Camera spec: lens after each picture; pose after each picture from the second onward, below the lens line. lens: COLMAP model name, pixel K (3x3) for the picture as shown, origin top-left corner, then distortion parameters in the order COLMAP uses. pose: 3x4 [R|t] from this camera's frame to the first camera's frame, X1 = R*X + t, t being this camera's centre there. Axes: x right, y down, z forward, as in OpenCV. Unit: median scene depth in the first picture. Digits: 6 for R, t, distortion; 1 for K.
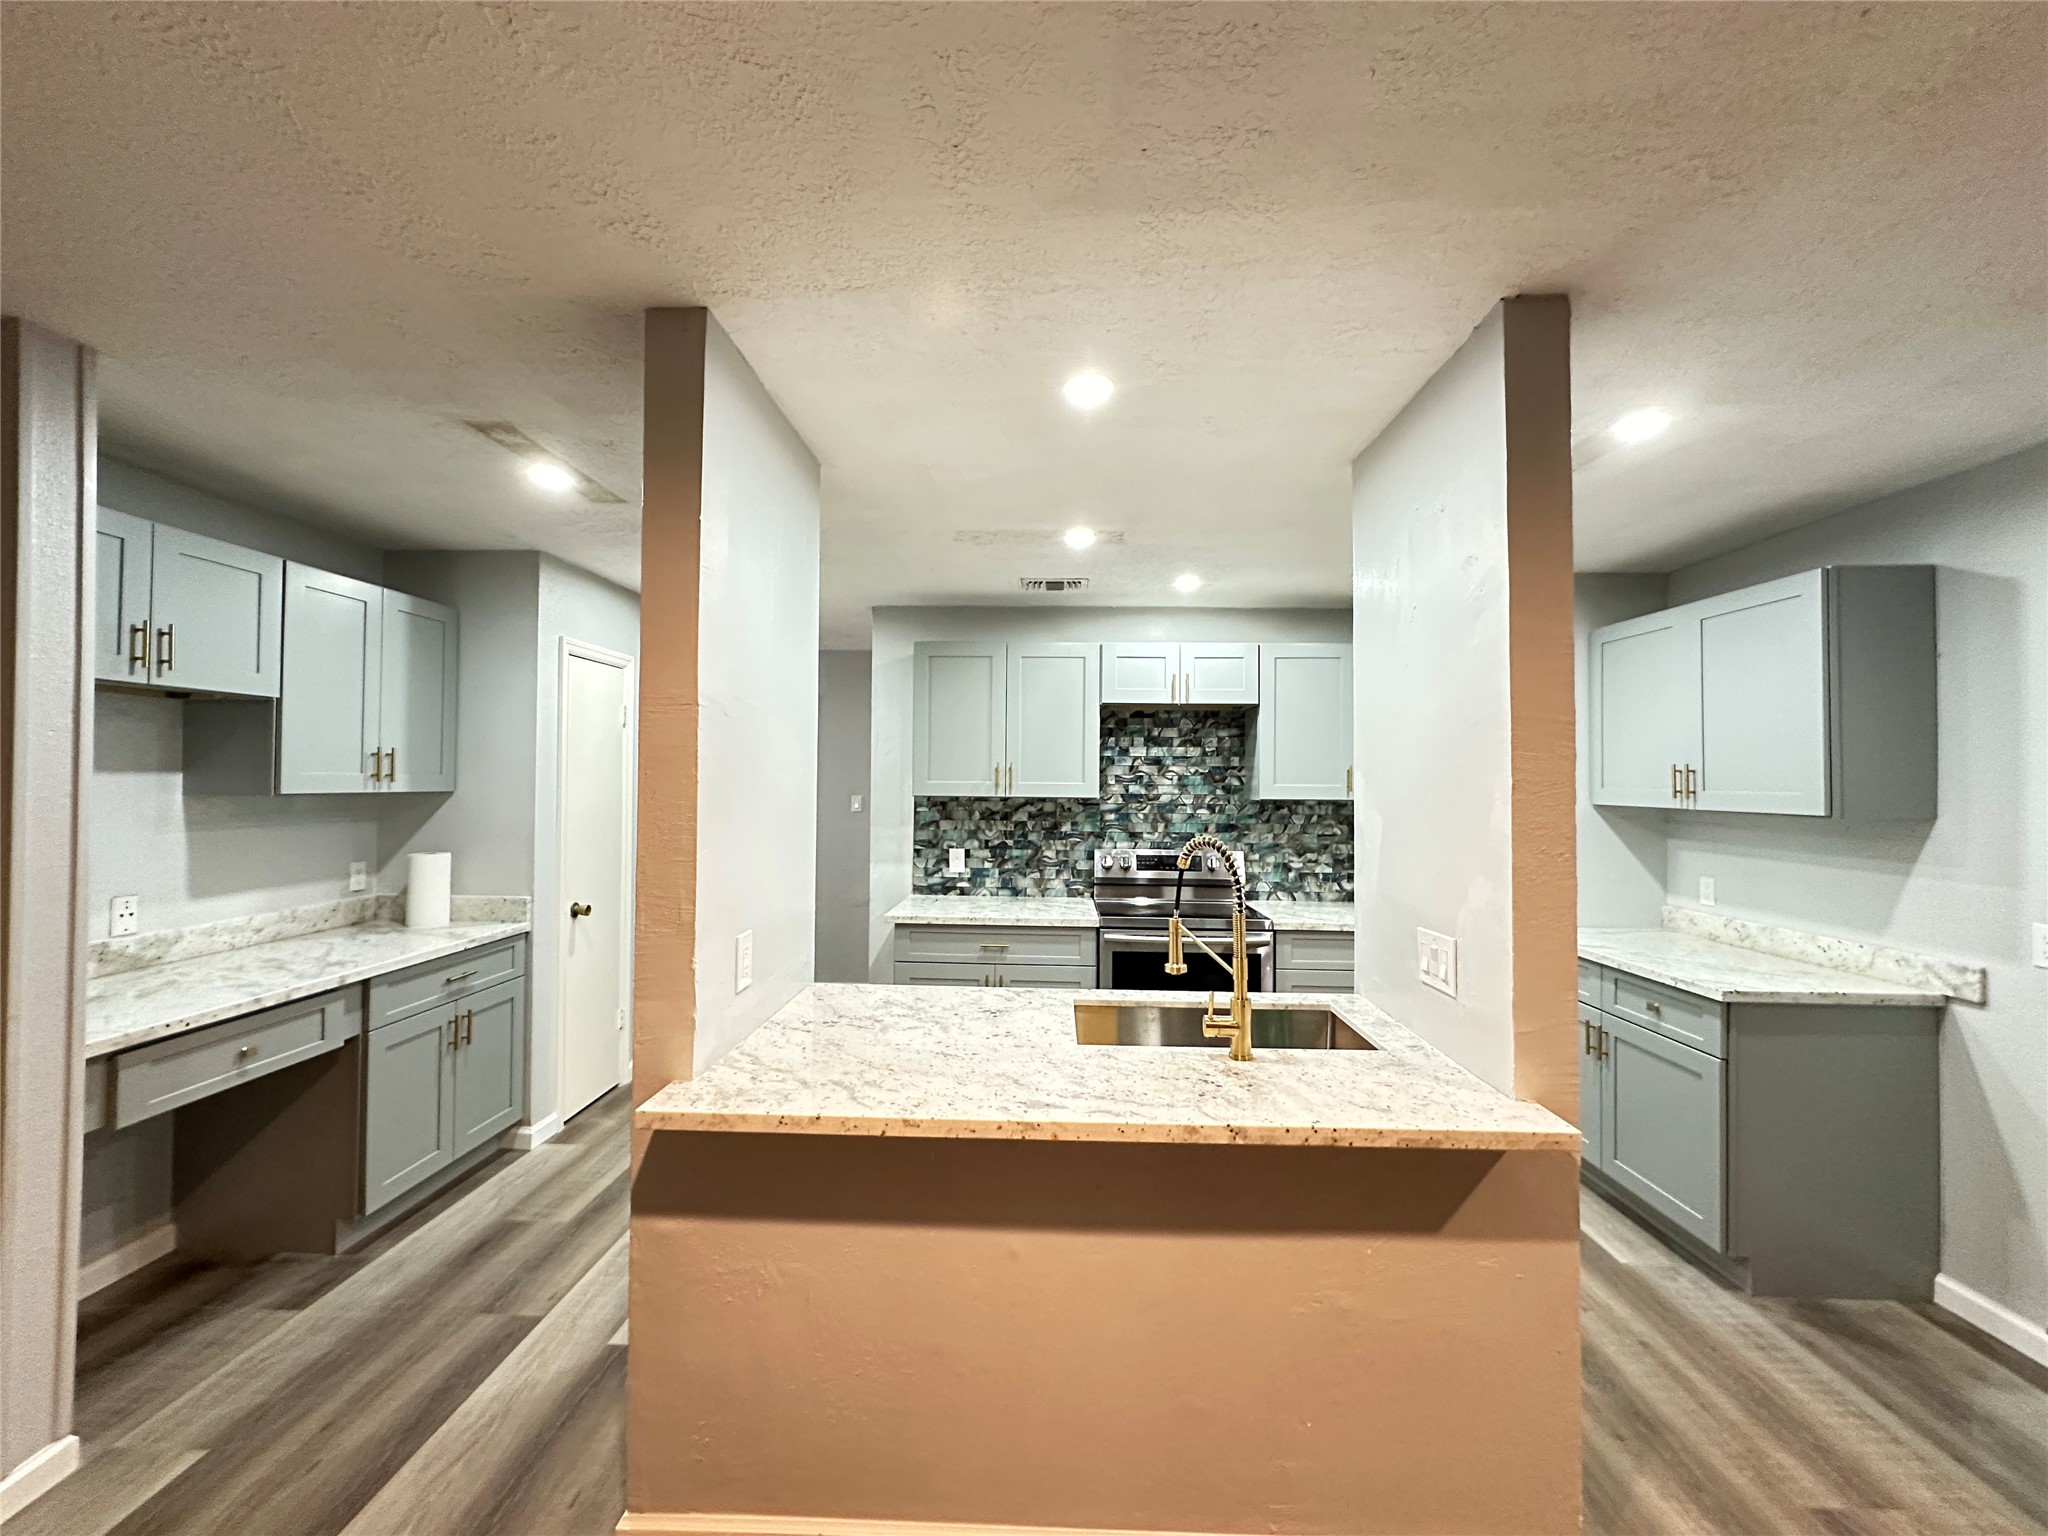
lens RADIAL K [[817.3, 0, 1018.2], [0, 817.3, 763.7], [0, 0, 1]] dist [-0.002081, 0.001113]
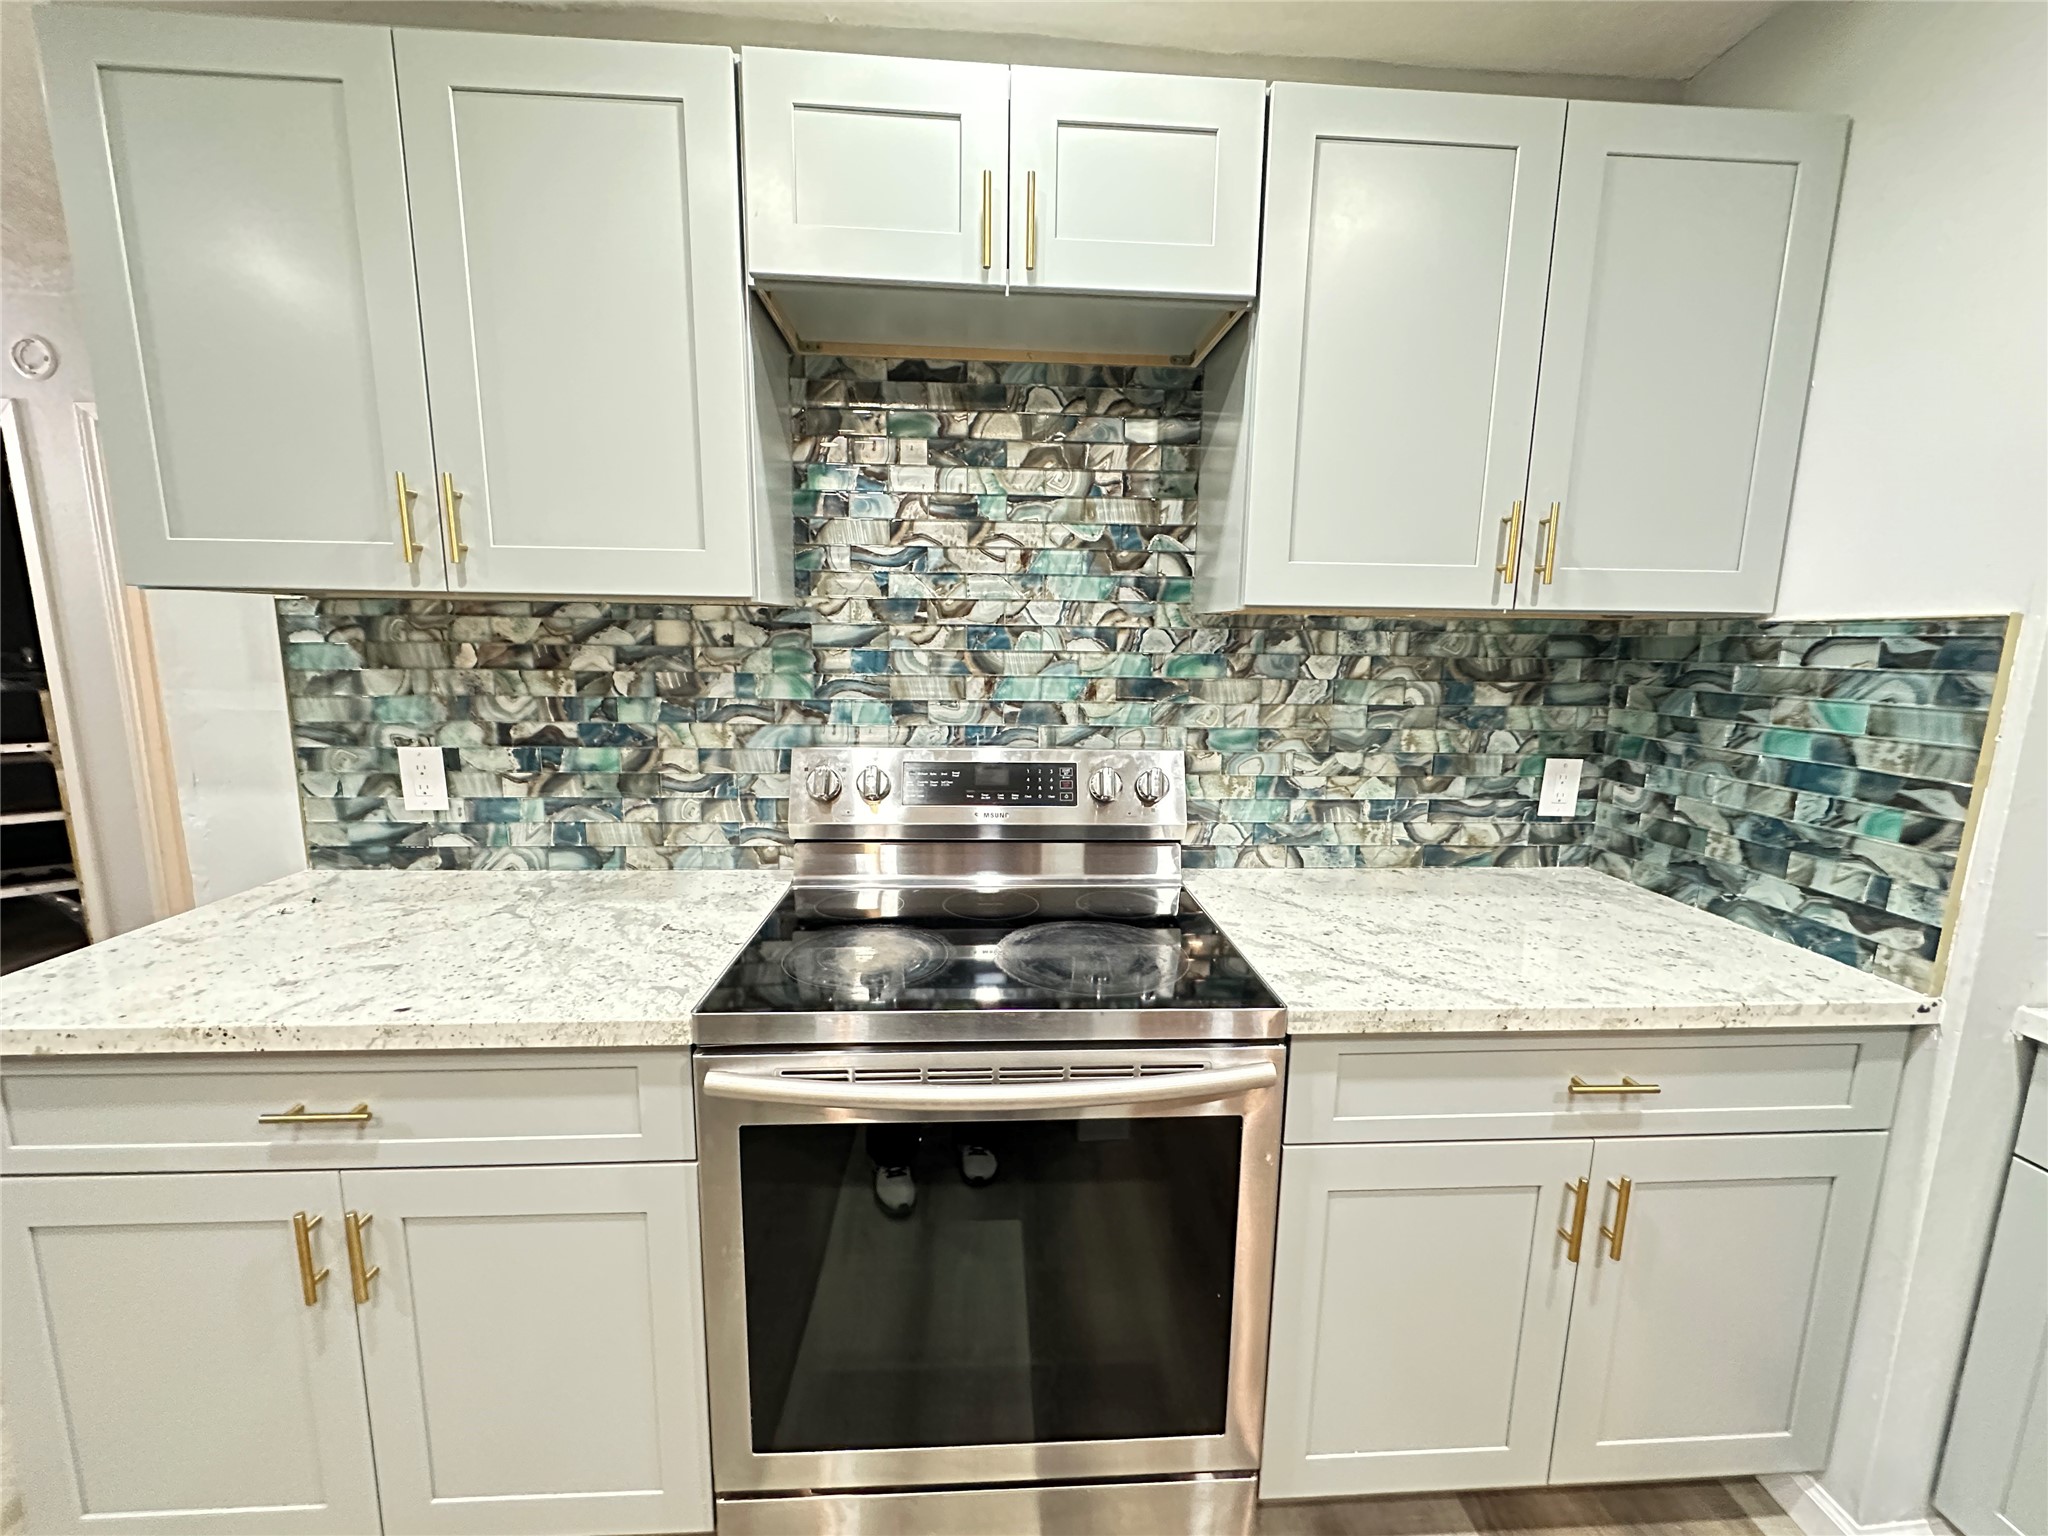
lens RADIAL K [[817.3, 0, 1030.8], [0, 817.3, 762.4], [0, 0, 1]] dist [-0.002081, 0.001113]
pose [[0.993865, -0.011769, 0.109969, 0.159303], [-0.008063, 0.983965, 0.178179, 0.044342], [-0.110302, -0.177973, 0.977834, 0.622616]]
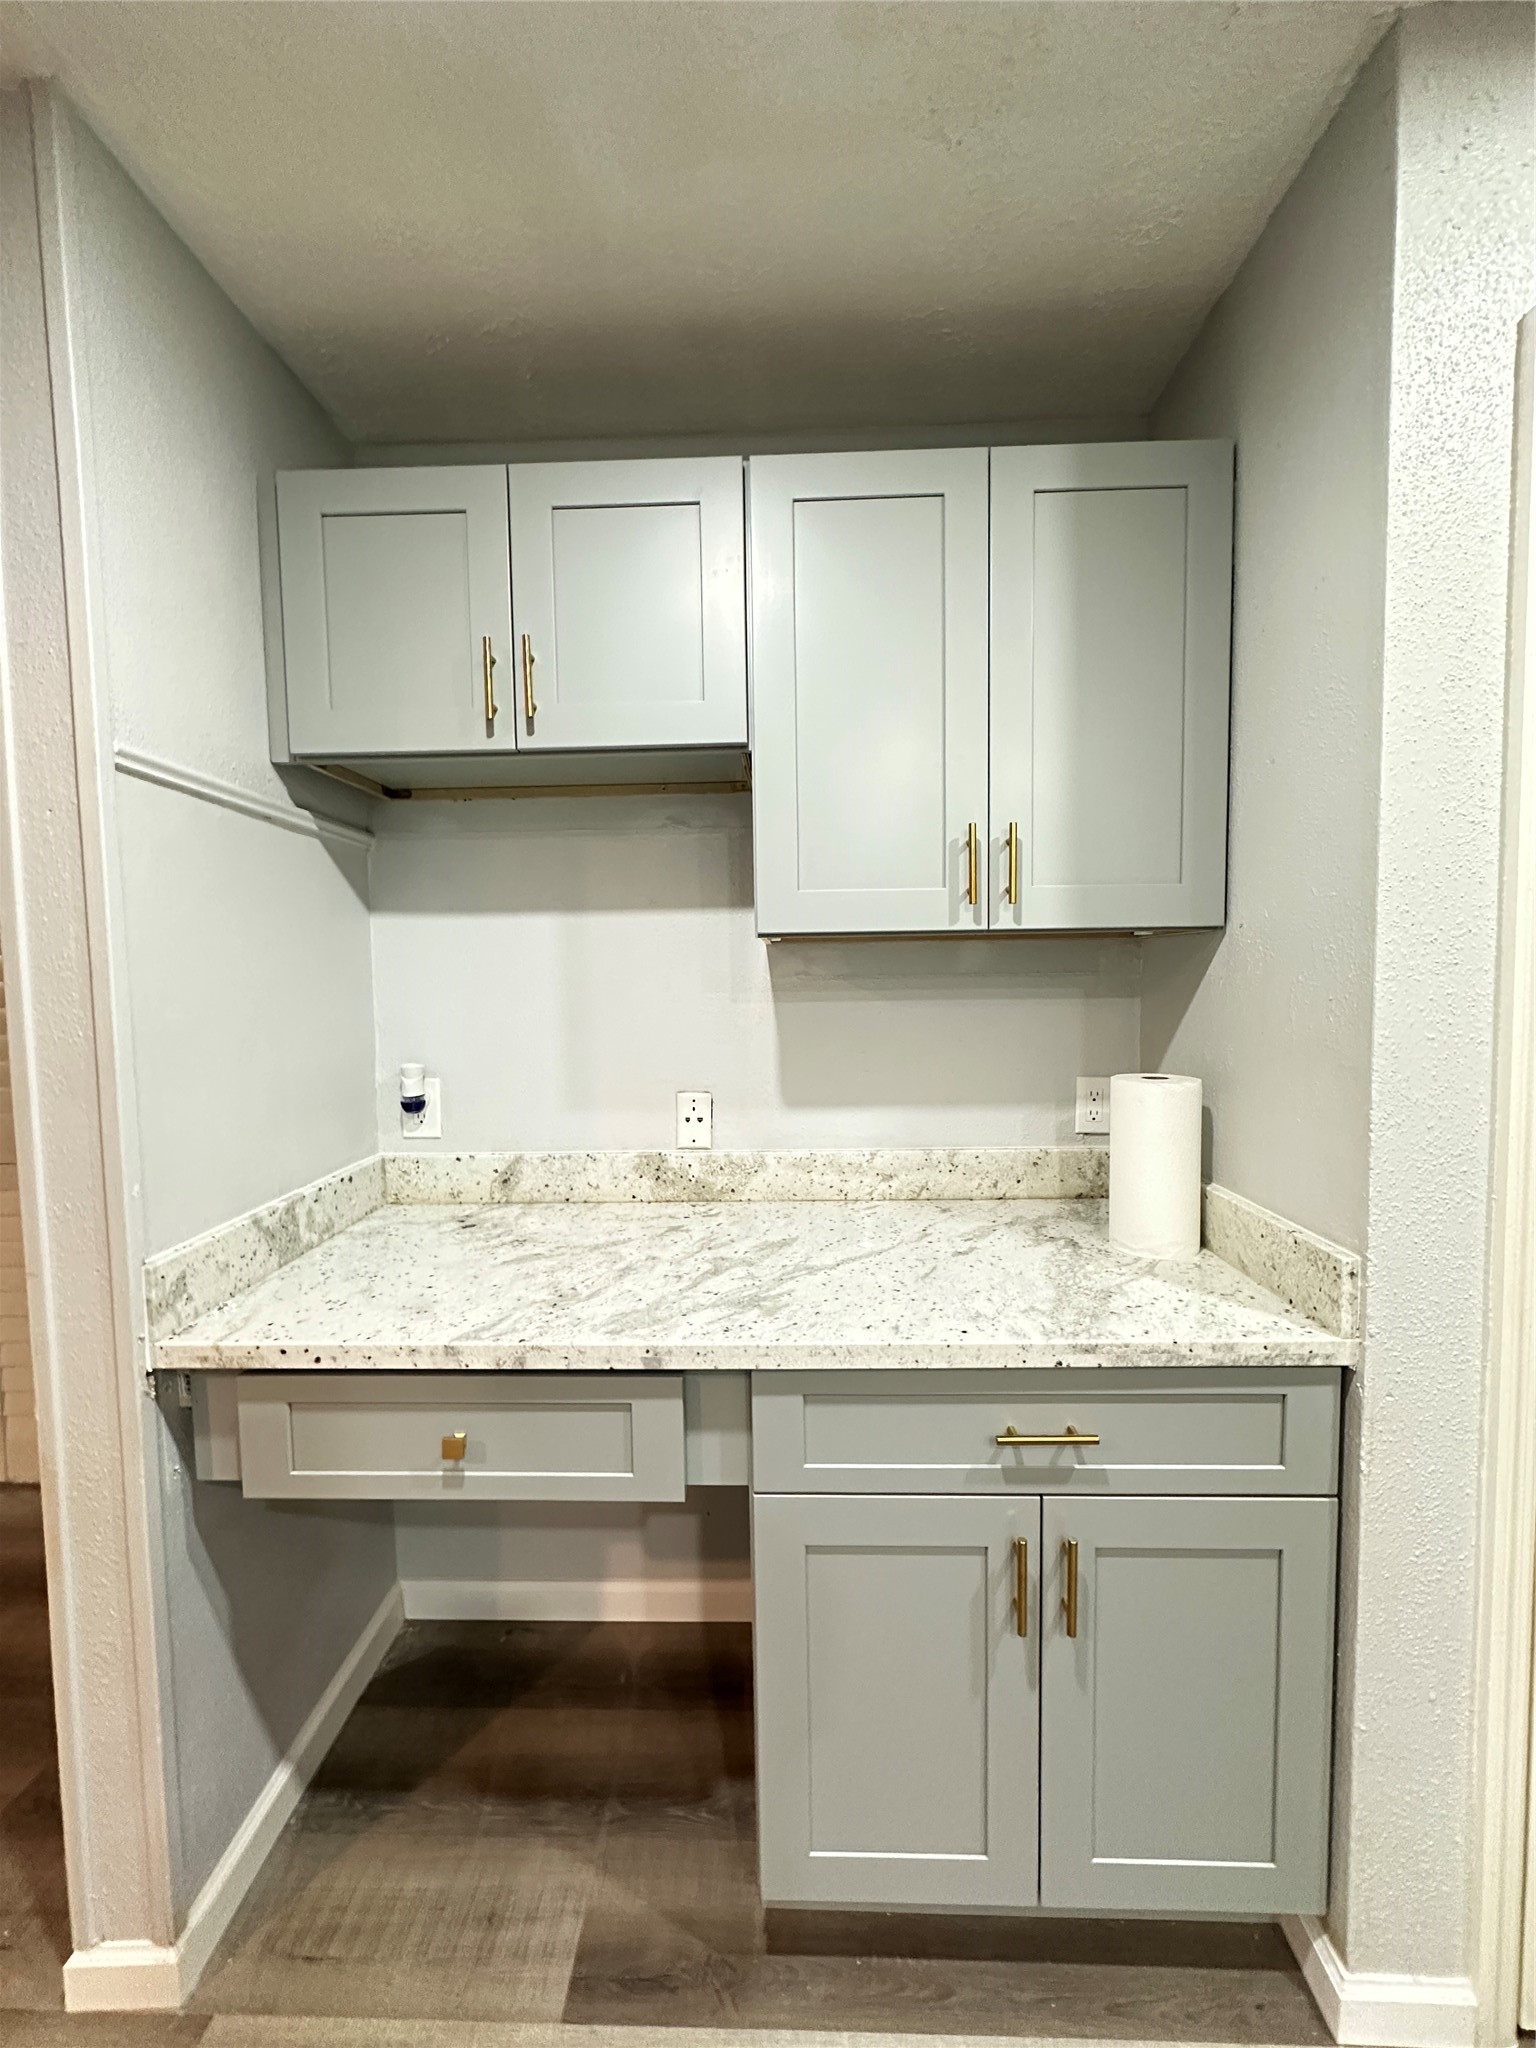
lens RADIAL K [[817.3, 0, 767.0], [0, 817.3, 1030.4], [0, 0, 1]] dist [-0.002081, 0.001113]
pose [[0.007525, 0.061251, -0.998094, -0.235629], [0.038911, 0.997348, 0.061499, 0.040492], [0.999214, -0.039299, 0.005122, 0.609913]]
